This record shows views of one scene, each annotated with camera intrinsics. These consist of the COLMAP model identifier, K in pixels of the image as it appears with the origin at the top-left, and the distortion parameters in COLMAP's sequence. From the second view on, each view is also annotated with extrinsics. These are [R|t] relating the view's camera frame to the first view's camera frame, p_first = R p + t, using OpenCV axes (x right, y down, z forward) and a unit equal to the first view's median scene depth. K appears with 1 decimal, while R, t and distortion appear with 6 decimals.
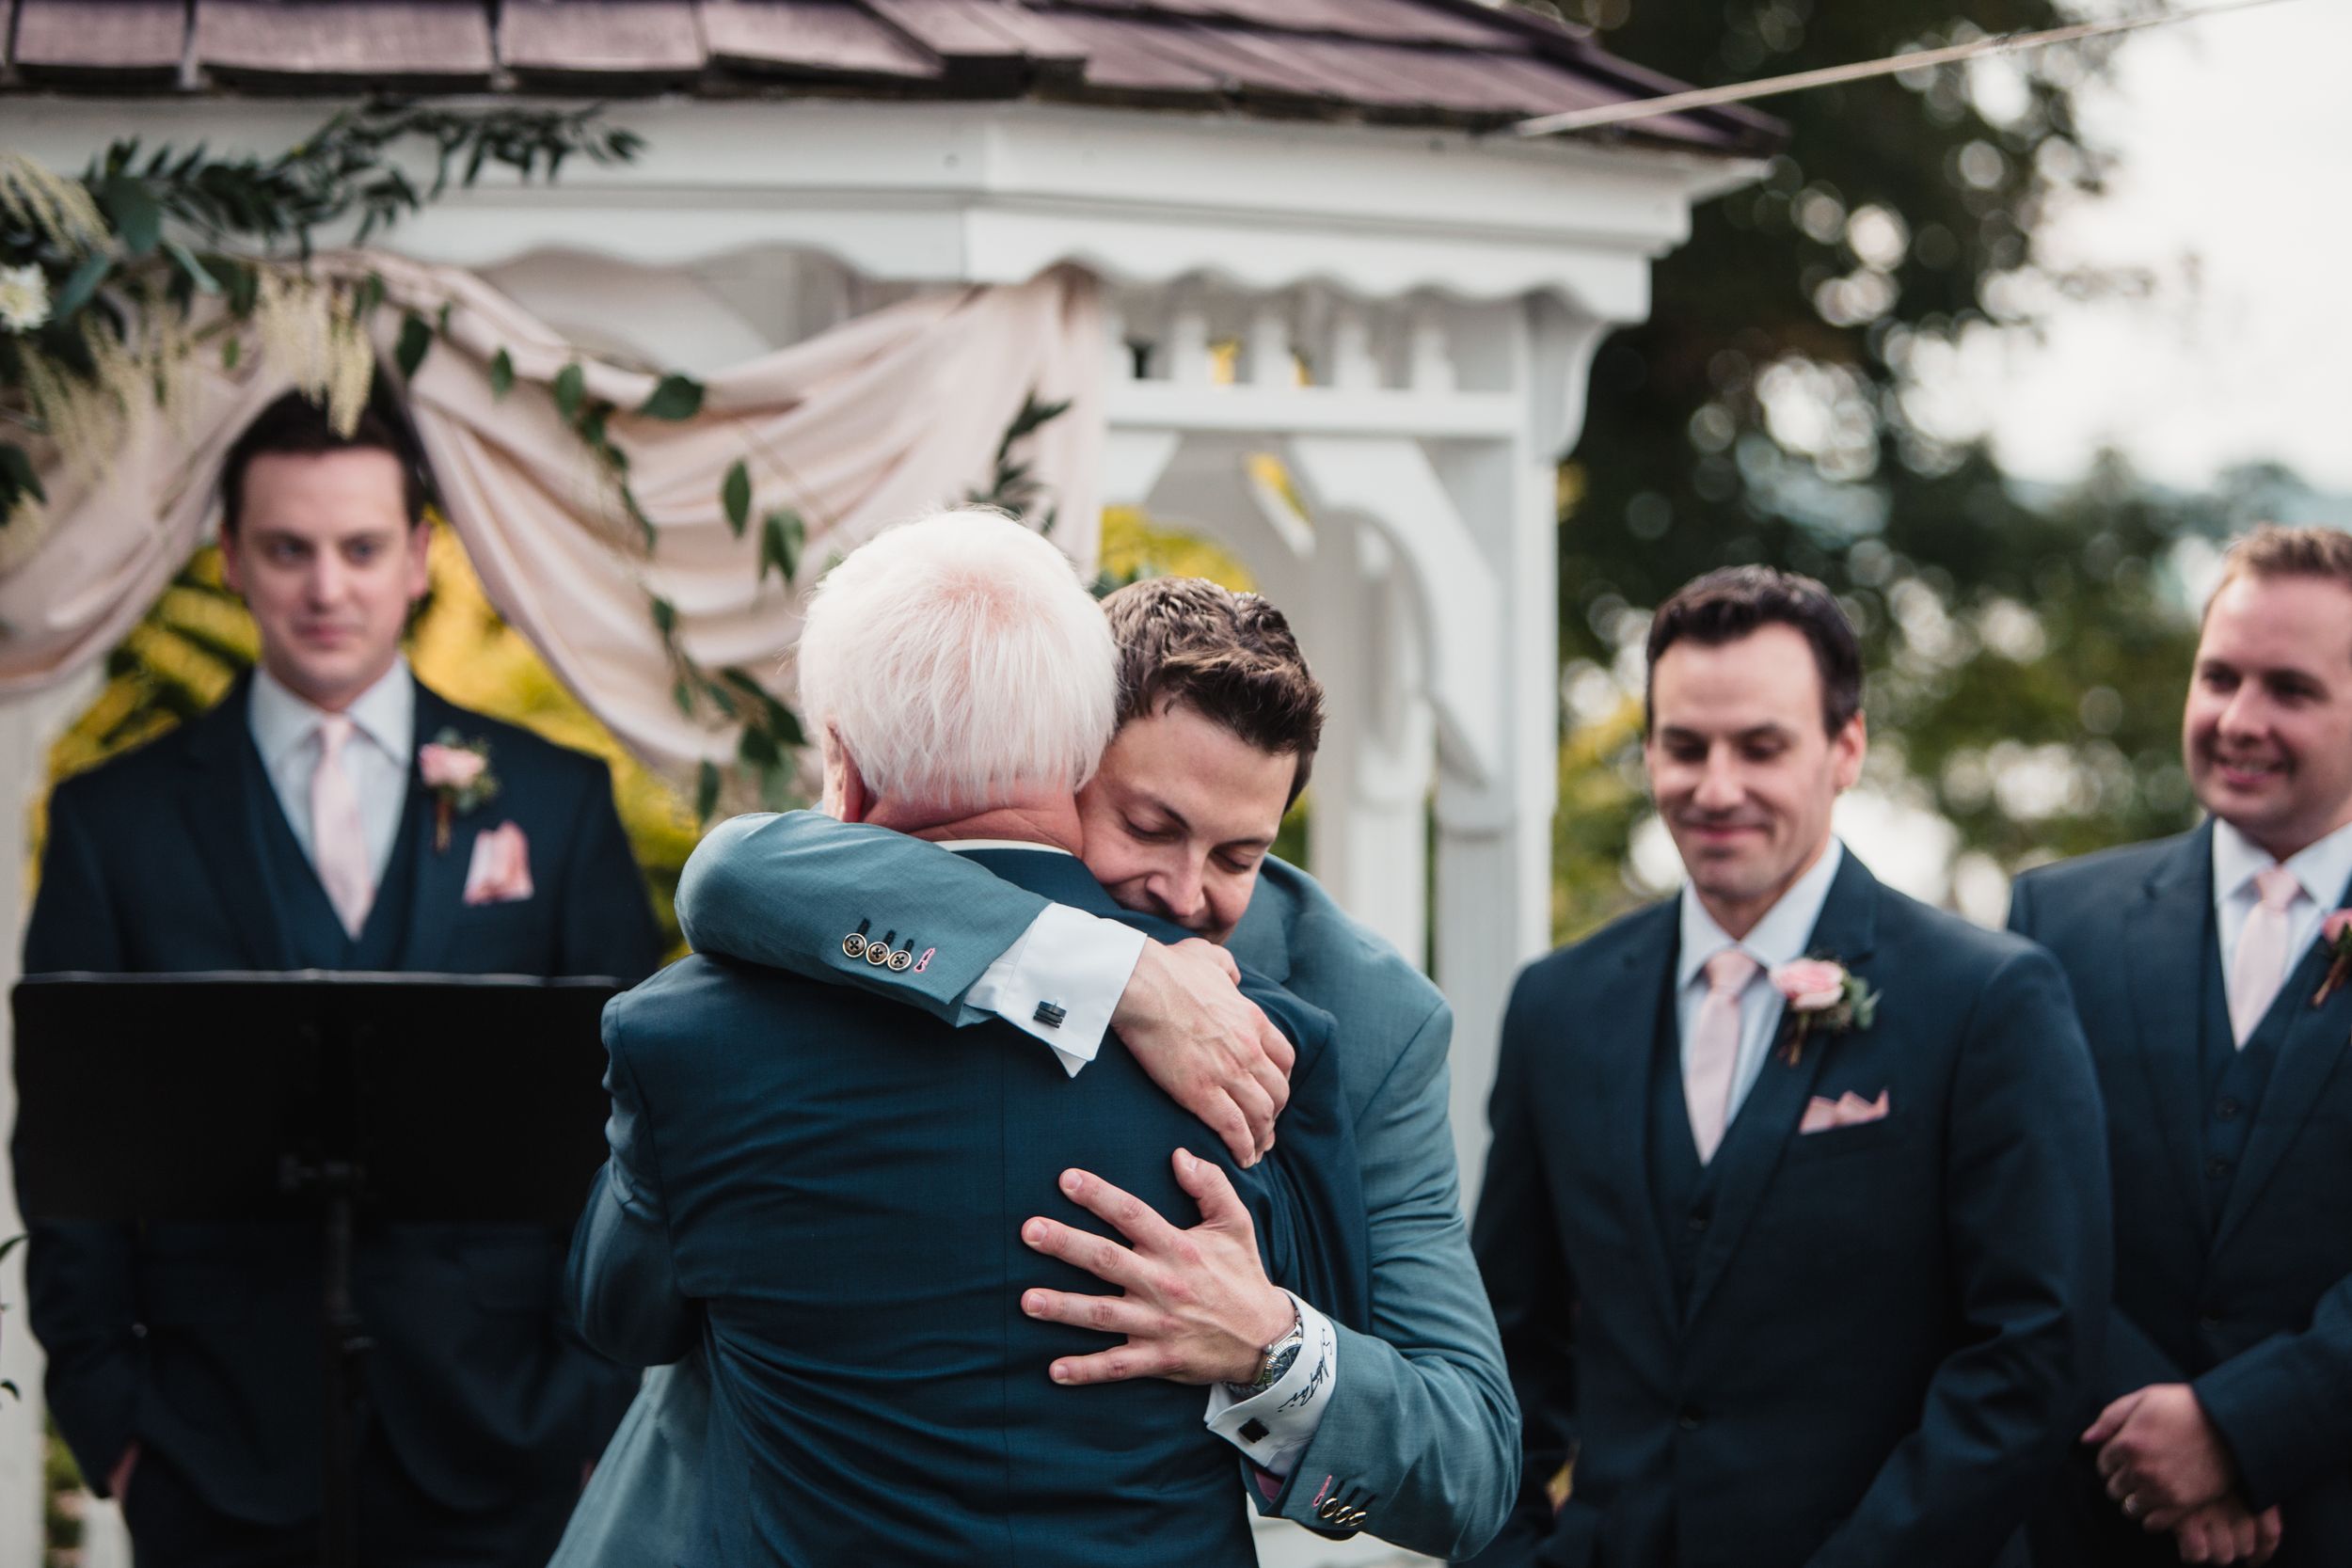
lens RADIAL K [[6773.5, 0, 1176.0], [0, 6773.5, 784.0], [0, 0, 1]] dist [0.011553, 0.300947]
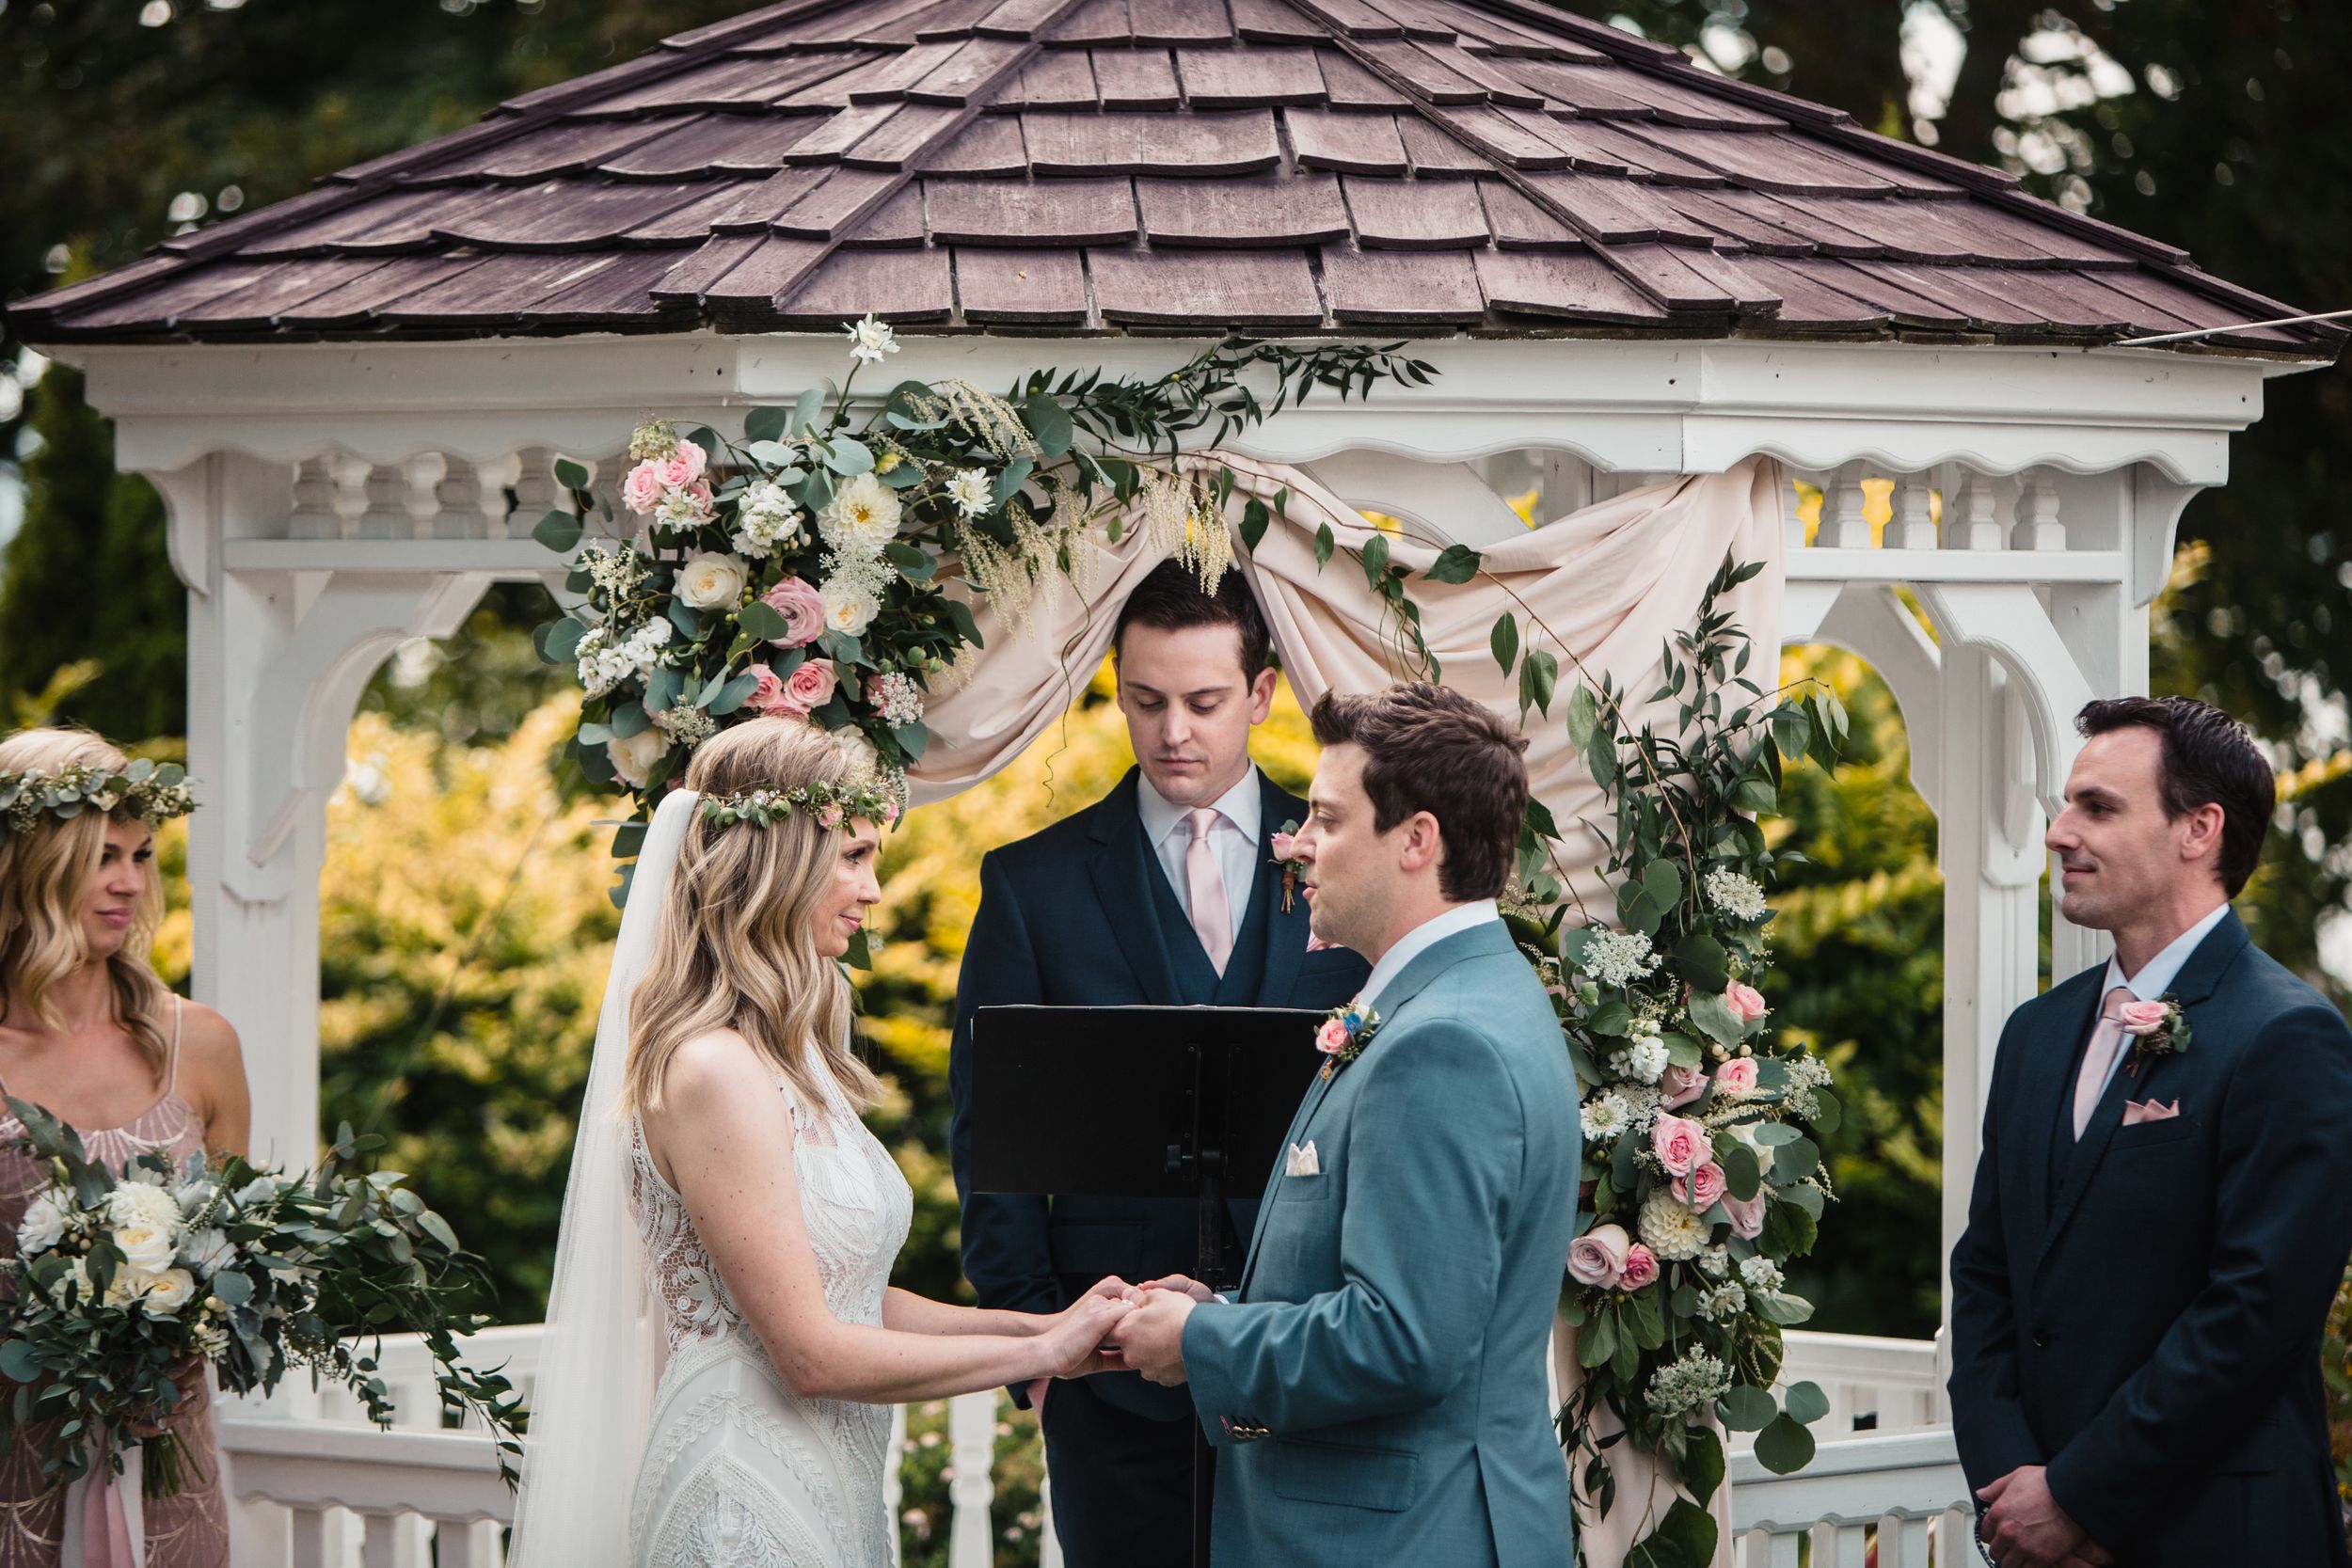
lens RADIAL K [[9789.7, 0, 1174.7], [0, 9789.7, 662.5], [0, 0, 1]] dist [0.317115, -0.551001]
pose [[0.998445, 0.006283, -0.055382, -0.024138], [-0.007315, 0.999803, -0.018453, -0.003478], [0.055255, 0.018830, 0.998295, -0.870762]]
